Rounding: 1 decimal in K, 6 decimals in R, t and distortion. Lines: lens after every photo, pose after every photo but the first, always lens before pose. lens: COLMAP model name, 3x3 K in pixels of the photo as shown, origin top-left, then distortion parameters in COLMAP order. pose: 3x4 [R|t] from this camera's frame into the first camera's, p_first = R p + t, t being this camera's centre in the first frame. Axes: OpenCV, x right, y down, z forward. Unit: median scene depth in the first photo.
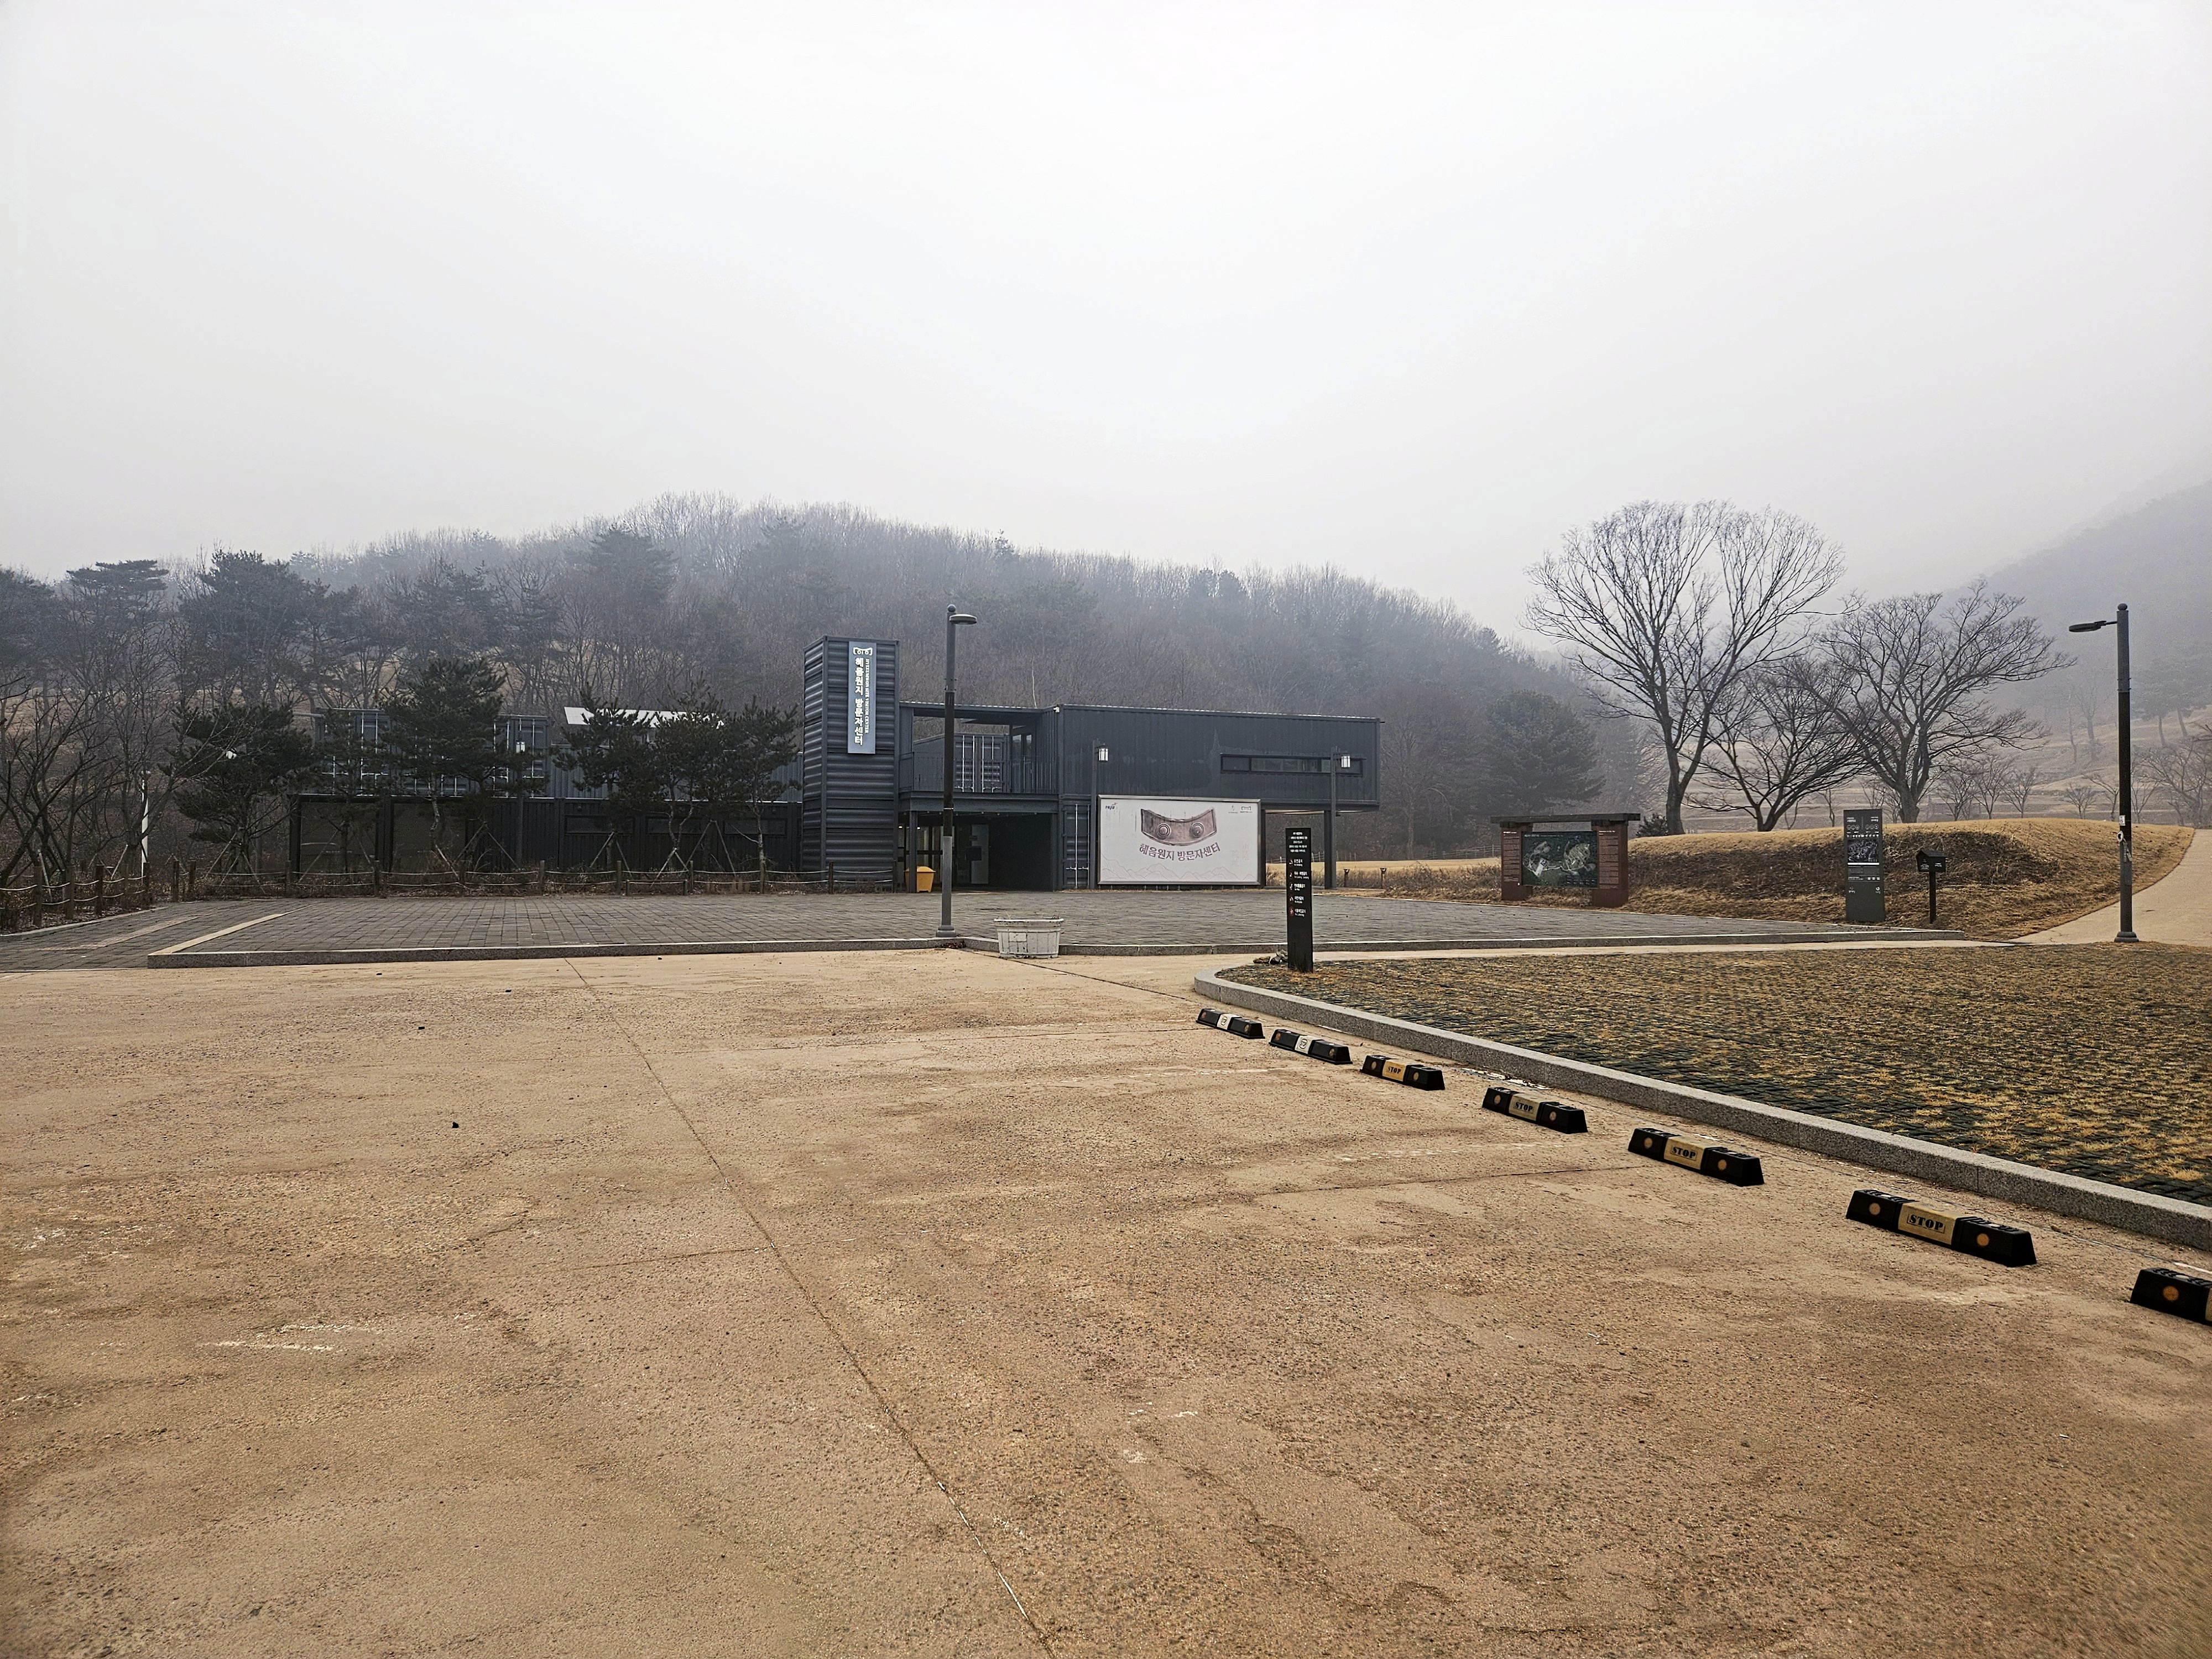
lens RADIAL K [[1456.2, 0, 1097.8], [0, 1456.2, 856.5], [0, 0, 1]] dist [0.005378, -0.015704]
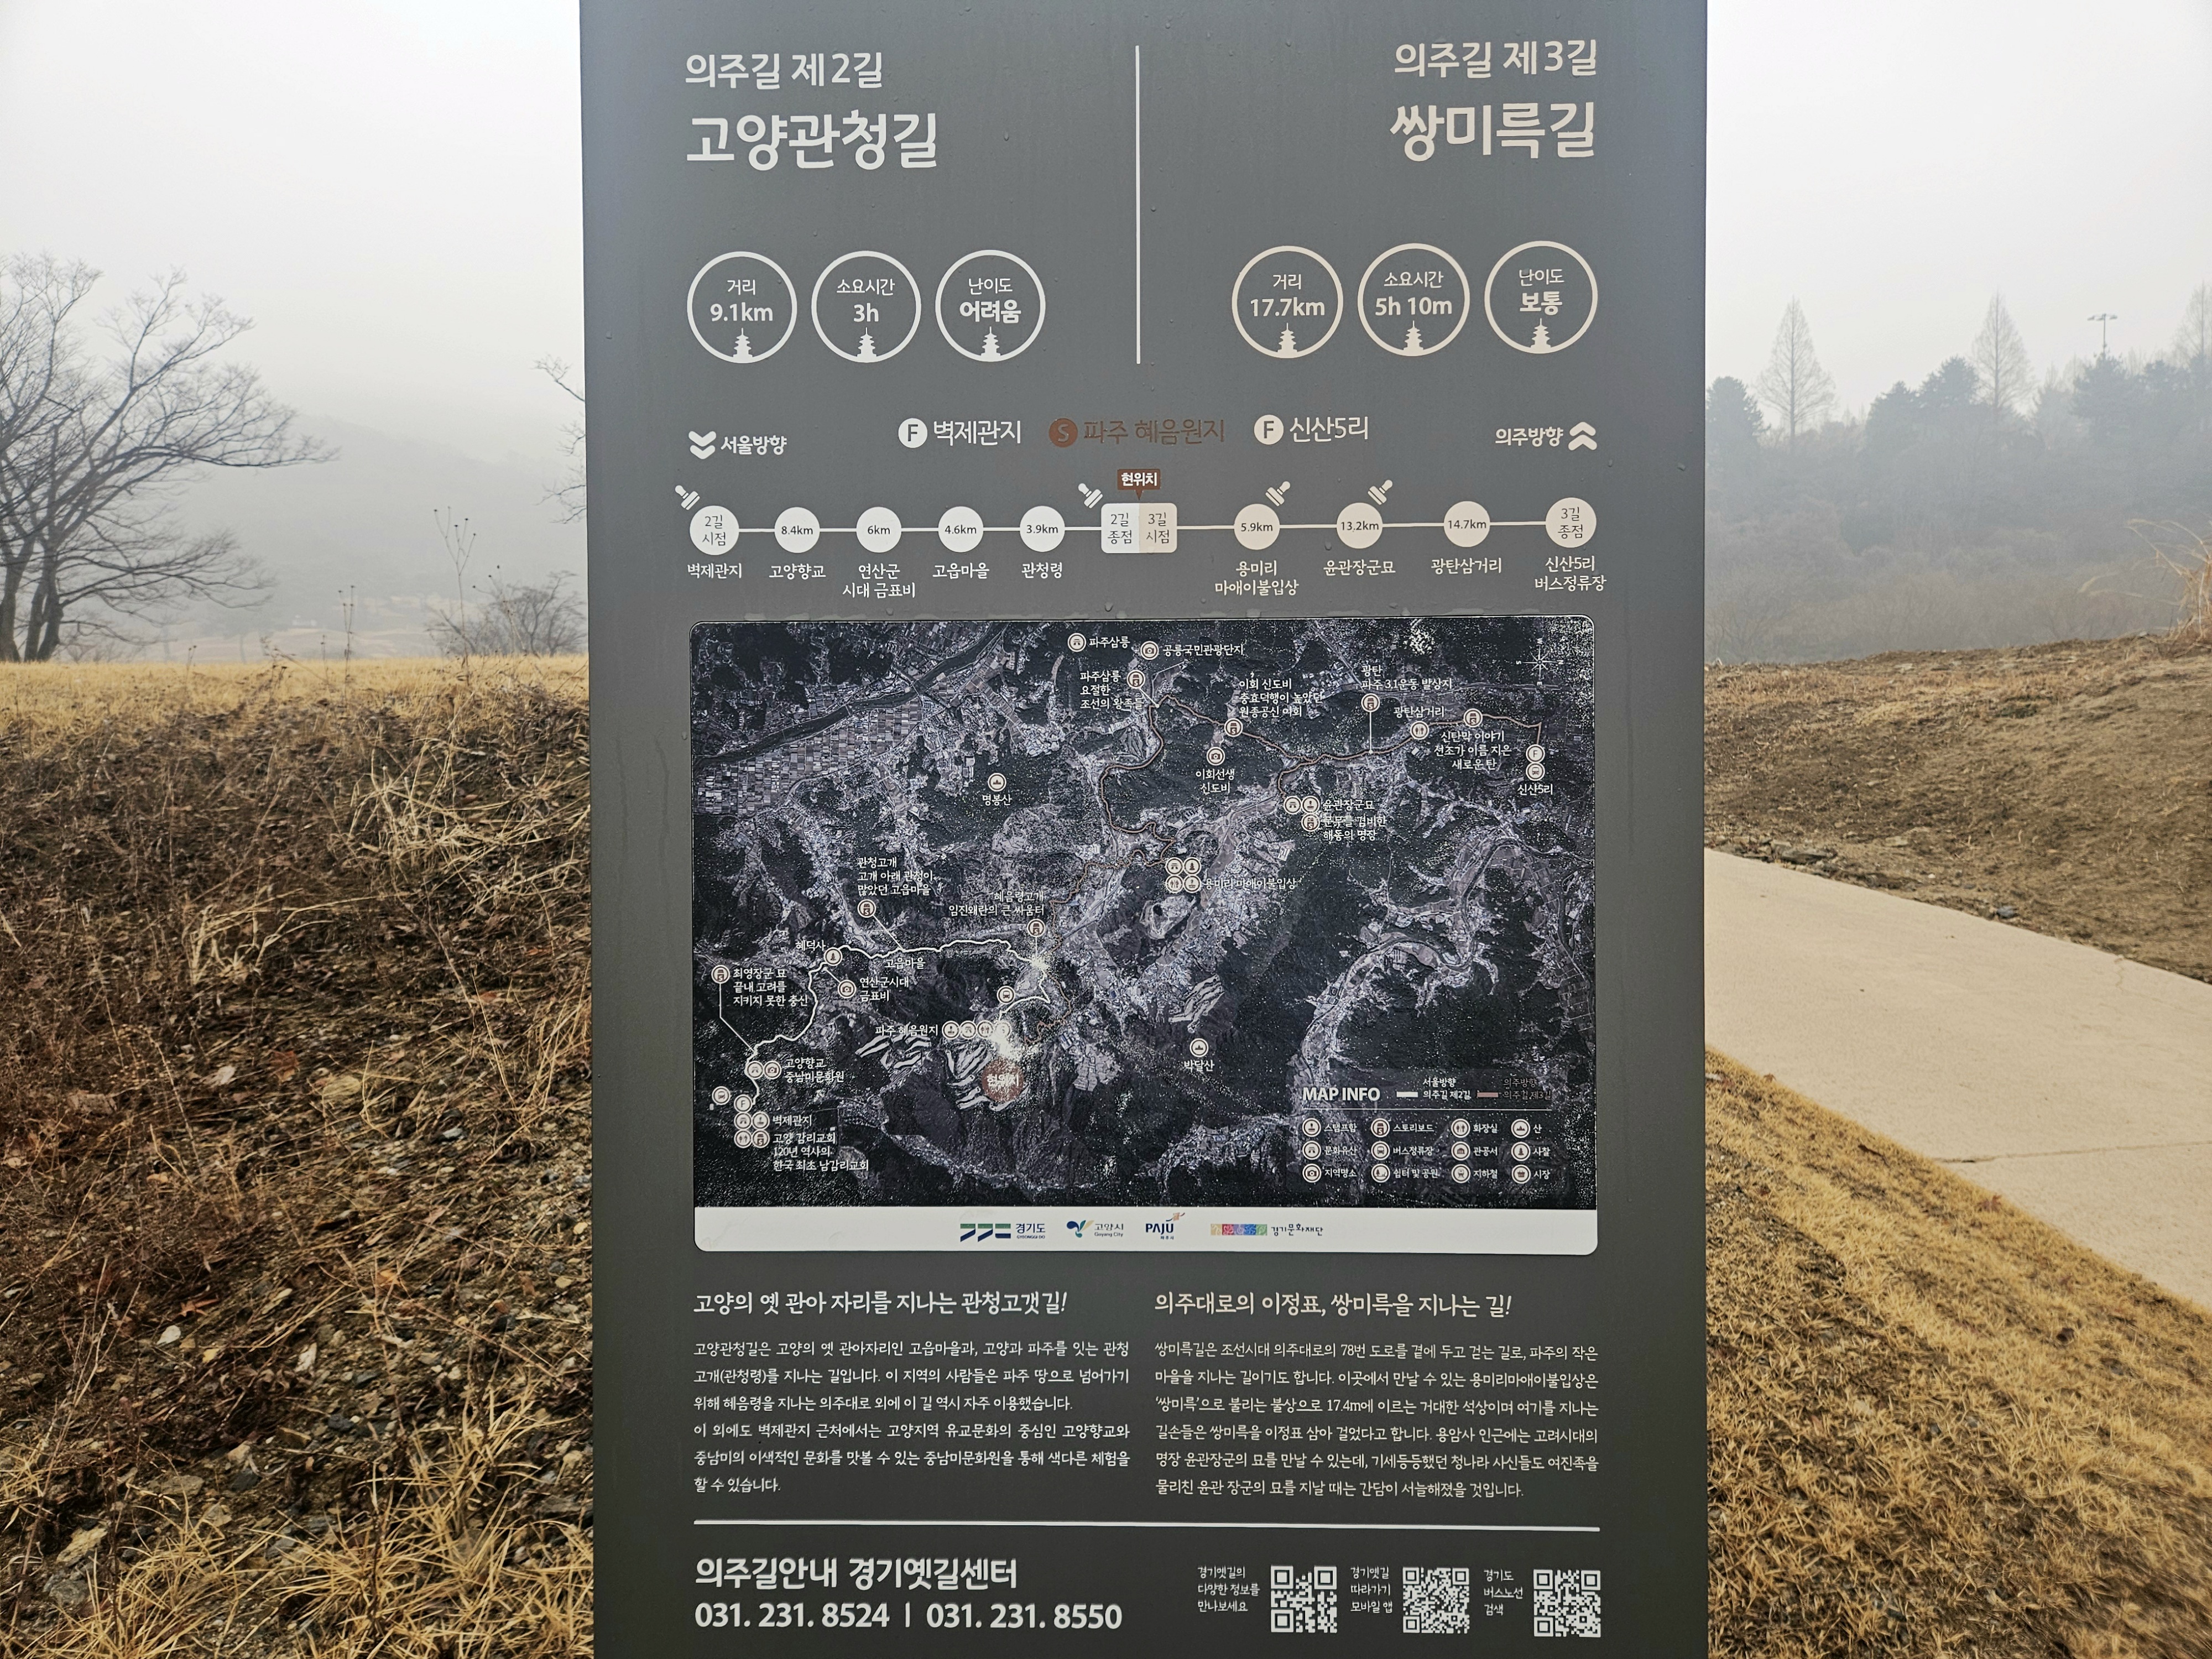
lens RADIAL K [[1505.4, 0, 1106.0], [0, 1505.4, 829.5], [0, 0, 1]] dist [-0.001348, -0.005717]
pose [[0.393512, -0.018420, 0.919135, 0.225938], [-0.012314, 0.999604, 0.025305, -0.003704], [-0.919237, -0.021276, 0.393130, 0.452831]]
